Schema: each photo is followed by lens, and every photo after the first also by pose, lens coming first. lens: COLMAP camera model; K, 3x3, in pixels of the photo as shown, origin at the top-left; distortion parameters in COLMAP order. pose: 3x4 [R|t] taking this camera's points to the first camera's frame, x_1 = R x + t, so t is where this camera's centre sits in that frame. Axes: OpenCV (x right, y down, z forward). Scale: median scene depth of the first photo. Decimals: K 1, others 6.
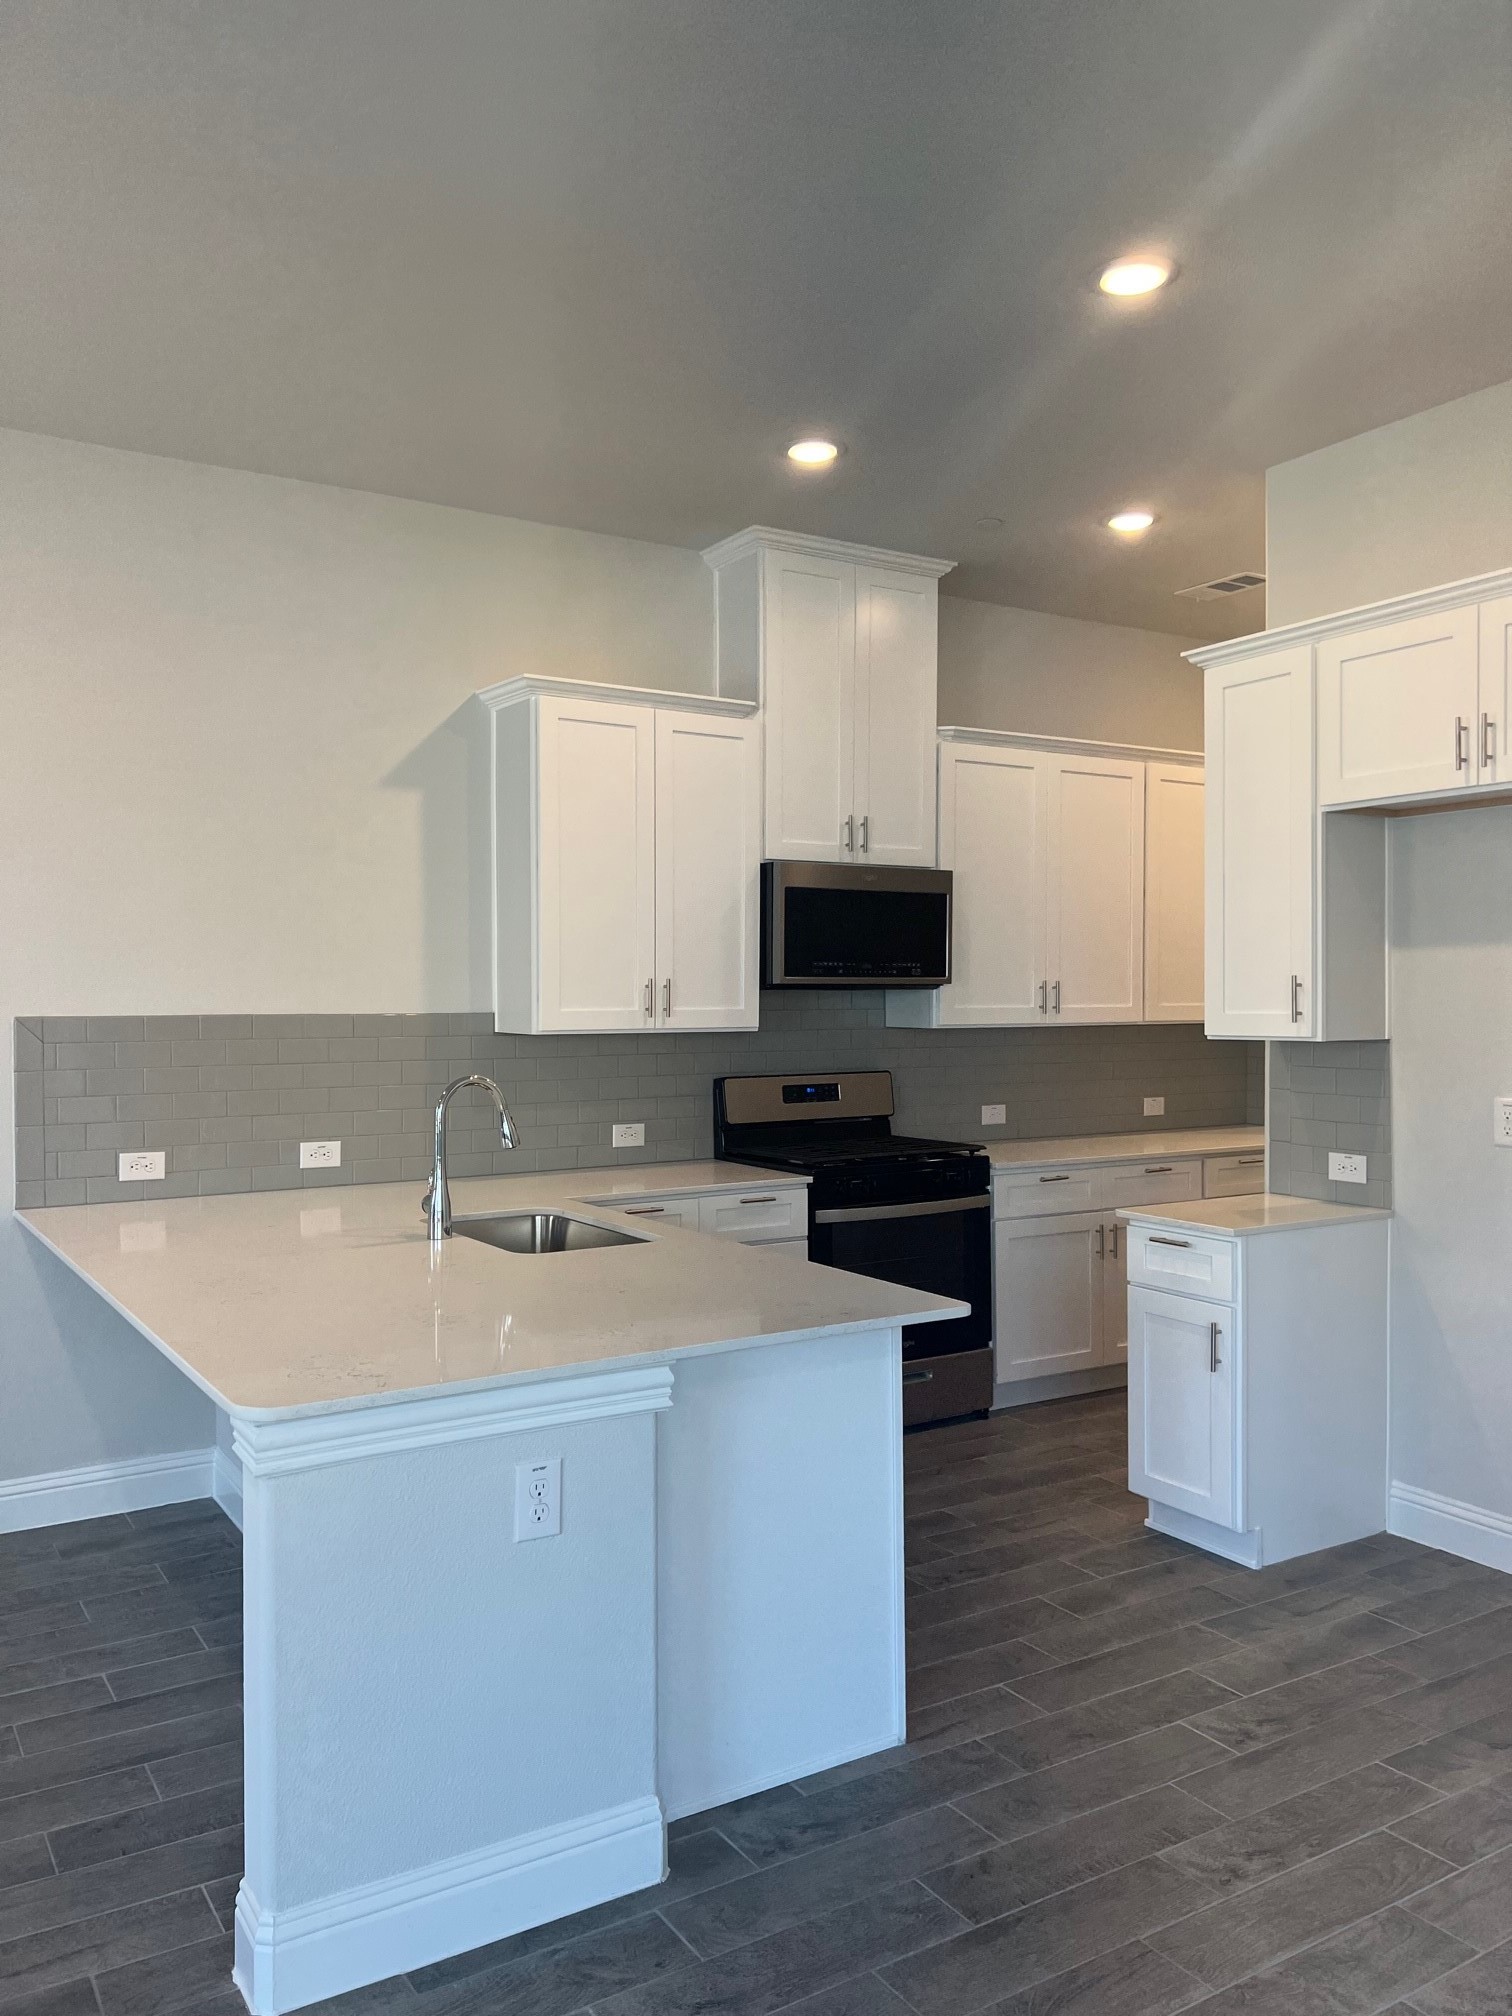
lens RADIAL K [[1509.9, 0, 744.2], [0, 1509.9, 1018.3], [0, 0, 1]] dist [0.058250, -0.066778]
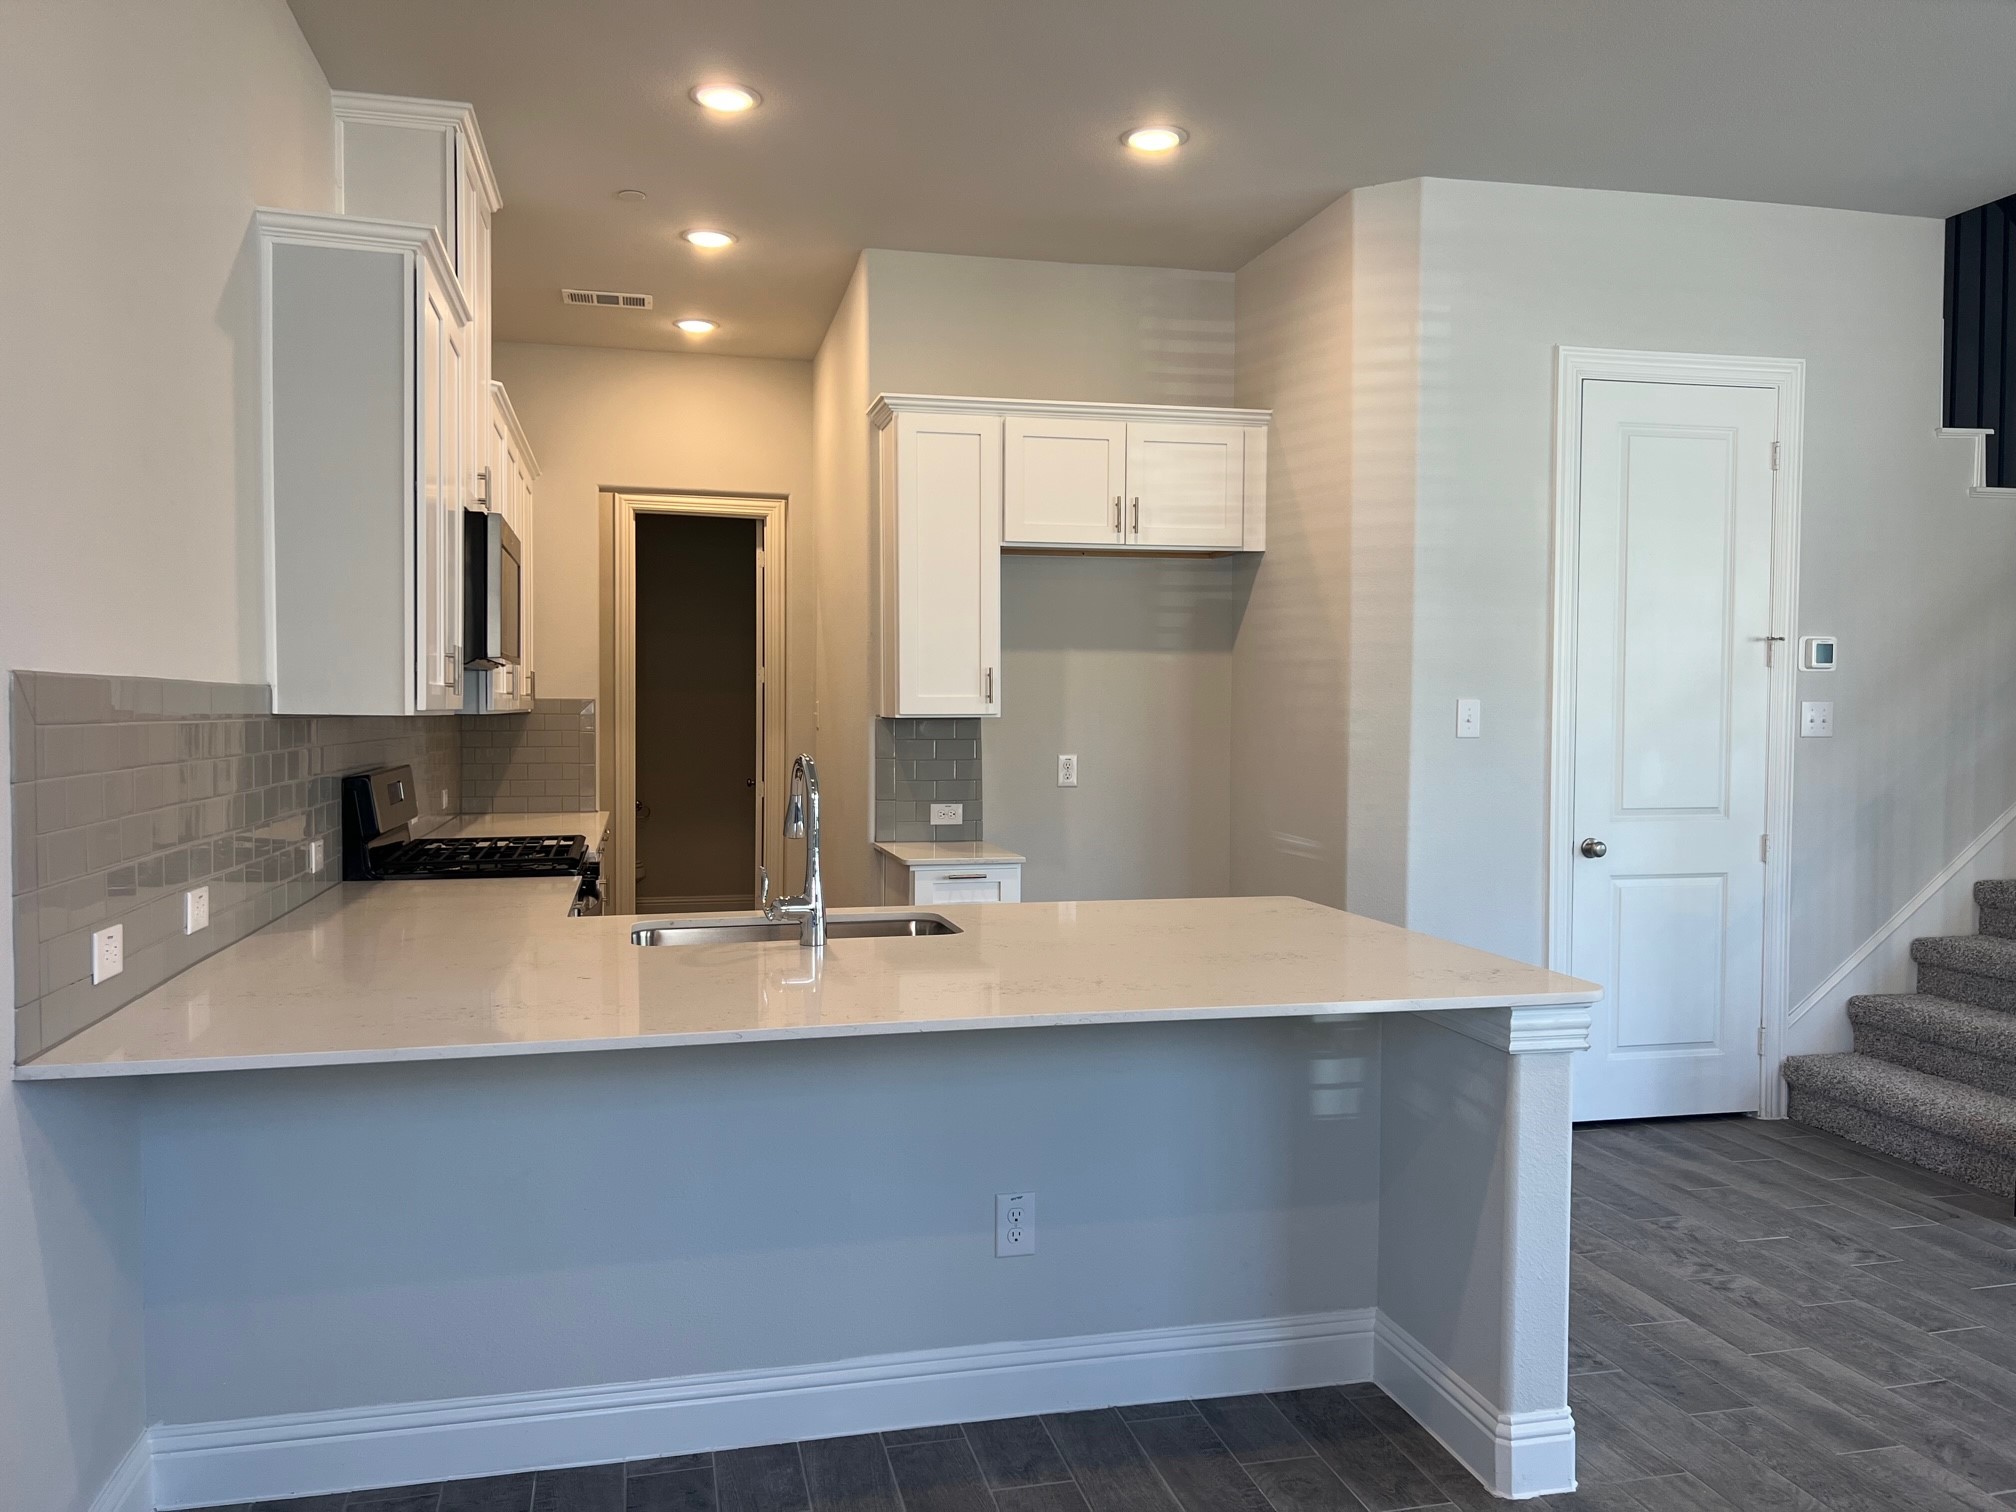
lens RADIAL K [[1509.9, 0, 996.3], [0, 1509.9, 769.2], [0, 0, 1]] dist [0.058250, -0.066778]
pose [[0.318807, -0.033012, 0.947245, -0.835496], [0.009433, 0.999454, 0.031657, 0.018257], [-0.947773, -0.001157, 0.318944, 0.546619]]
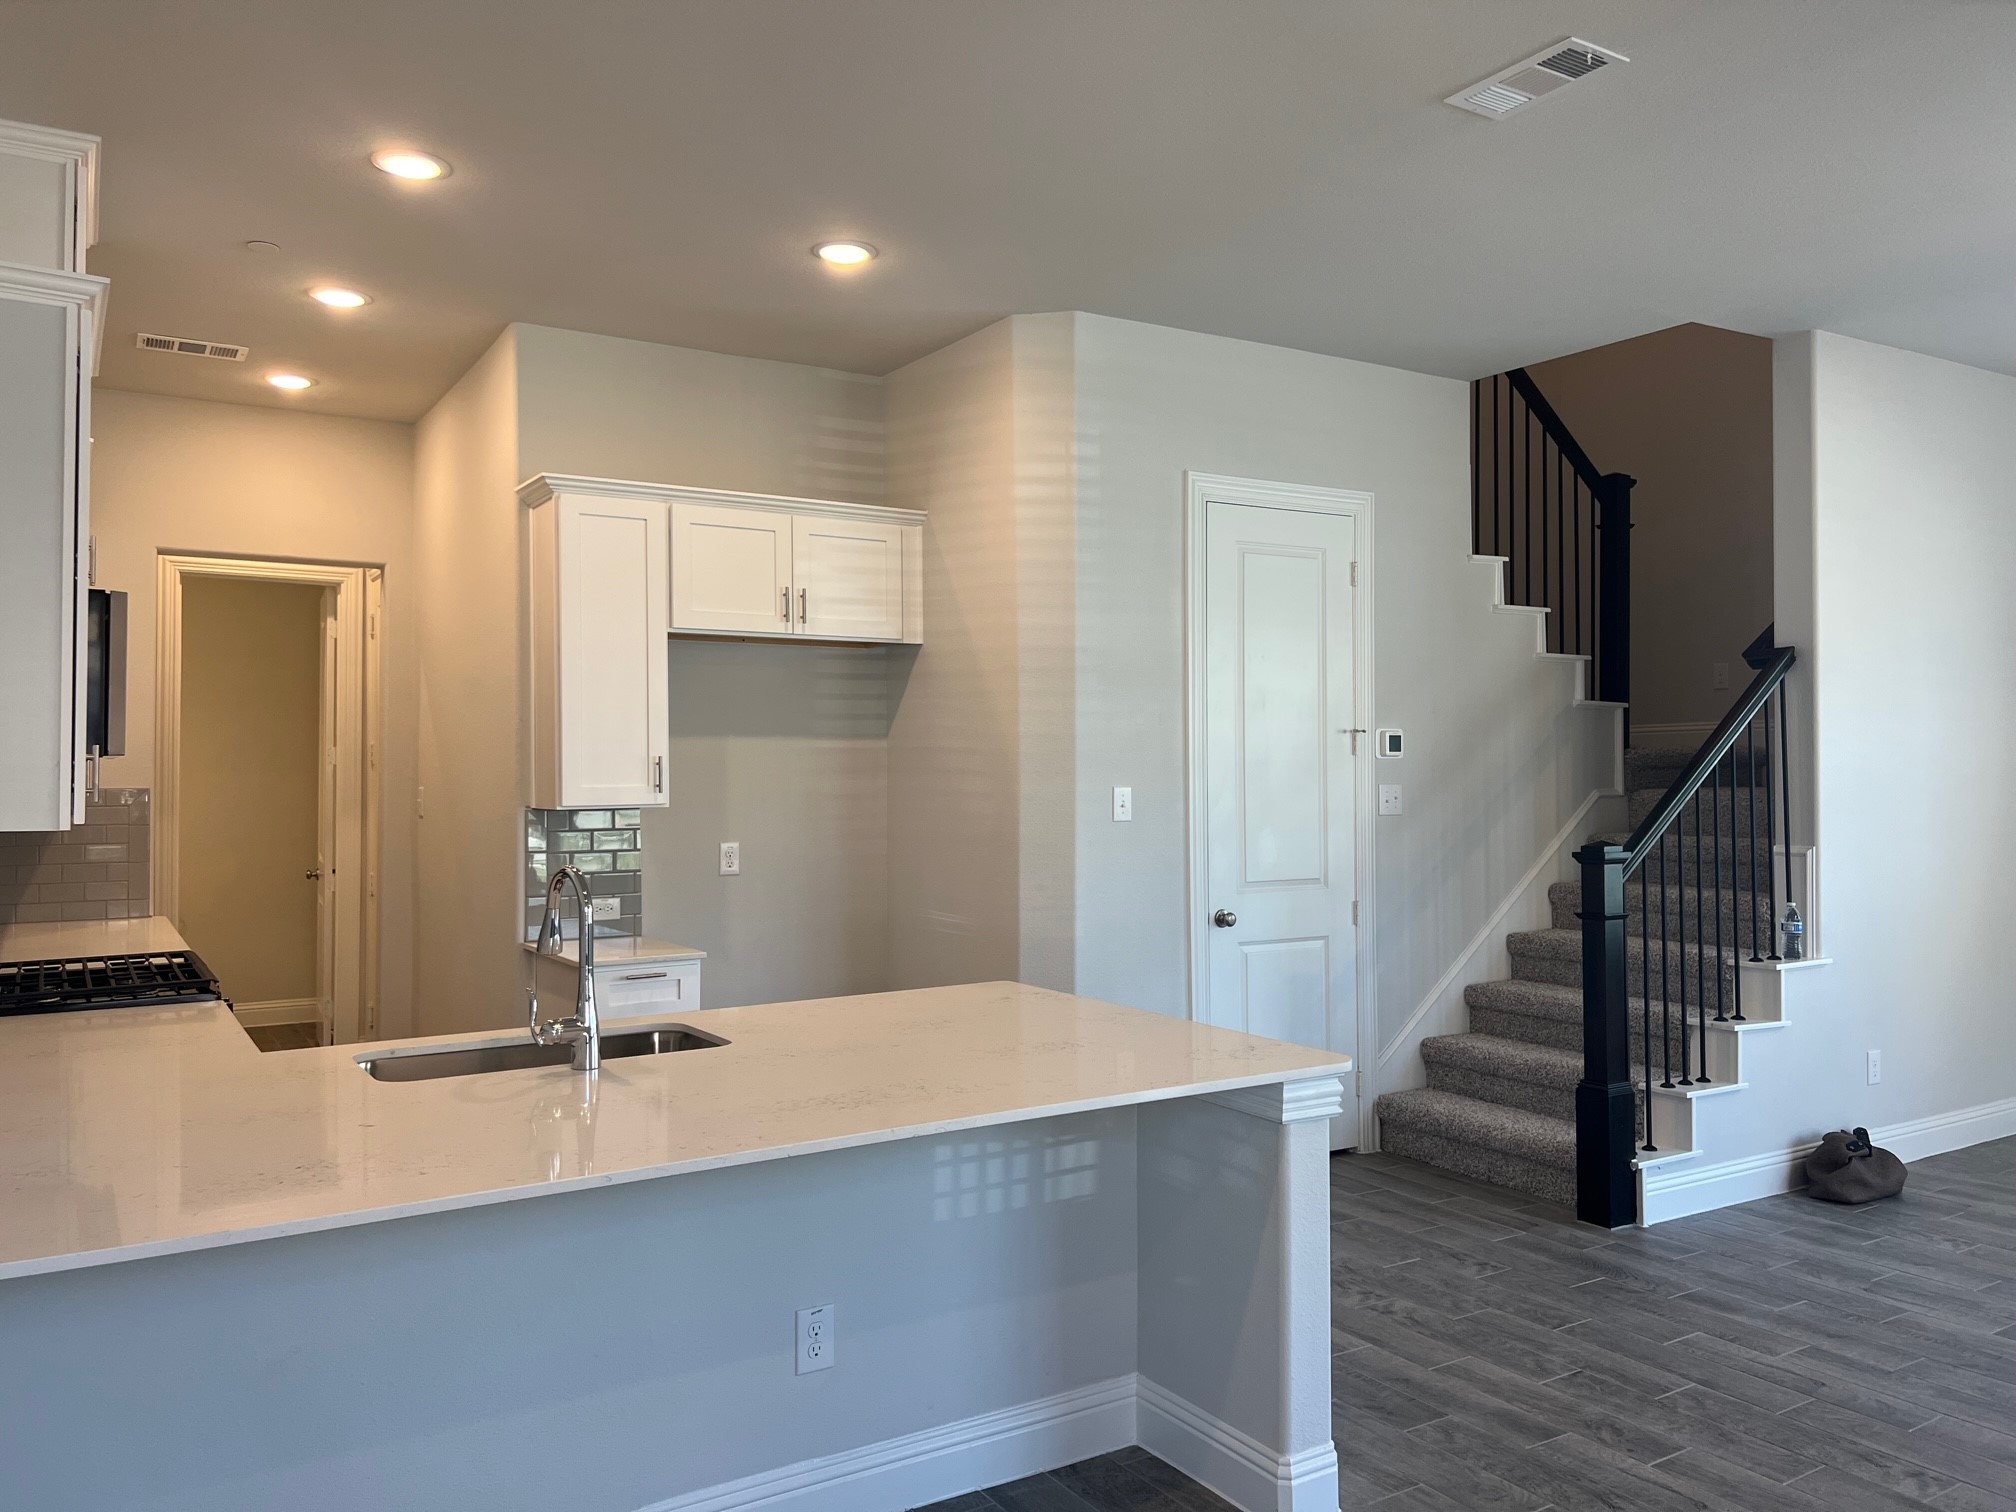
lens RADIAL K [[1509.9, 0, 1019.1], [0, 1509.9, 756.8], [0, 0, 1]] dist [0.058250, -0.066778]
pose [[-0.006254, 0.014178, 0.999880, -0.875377], [0.019266, 0.999716, -0.014055, -0.003483], [-0.999795, 0.019176, -0.006525, 0.667166]]
